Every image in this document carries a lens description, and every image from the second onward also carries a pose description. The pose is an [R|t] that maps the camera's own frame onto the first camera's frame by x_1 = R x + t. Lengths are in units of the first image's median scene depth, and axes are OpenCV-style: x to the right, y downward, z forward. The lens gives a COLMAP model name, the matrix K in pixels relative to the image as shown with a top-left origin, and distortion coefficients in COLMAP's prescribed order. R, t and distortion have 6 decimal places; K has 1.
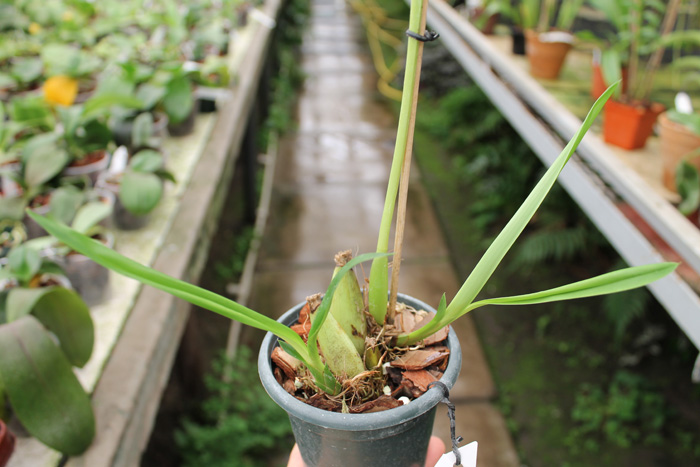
lens RADIAL K [[659.8, 0, 350.0], [0, 659.8, 233.5], [0, 0, 1]] dist [-0.091223, -0.003009]
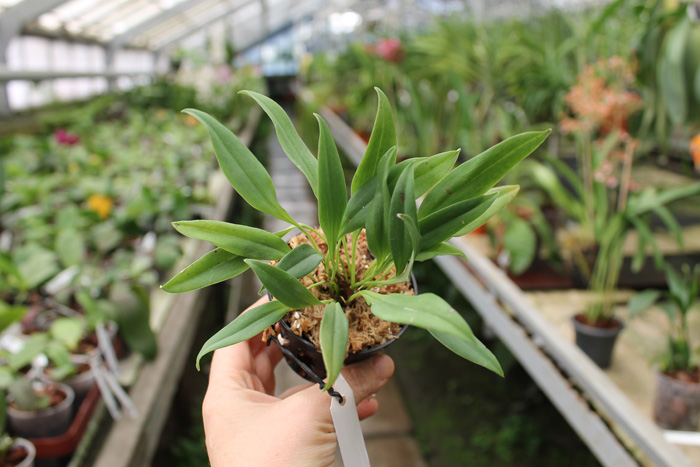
lens RADIAL K [[659.8, 0, 350.0], [0, 659.8, 233.5], [0, 0, 1]] dist [-0.091223, -0.003009]
pose [[0.997800, -0.017393, 0.063979, 0.019578], [0.031504, 0.973458, -0.226688, 0.161916], [-0.058338, 0.228205, 0.971864, -0.378391]]
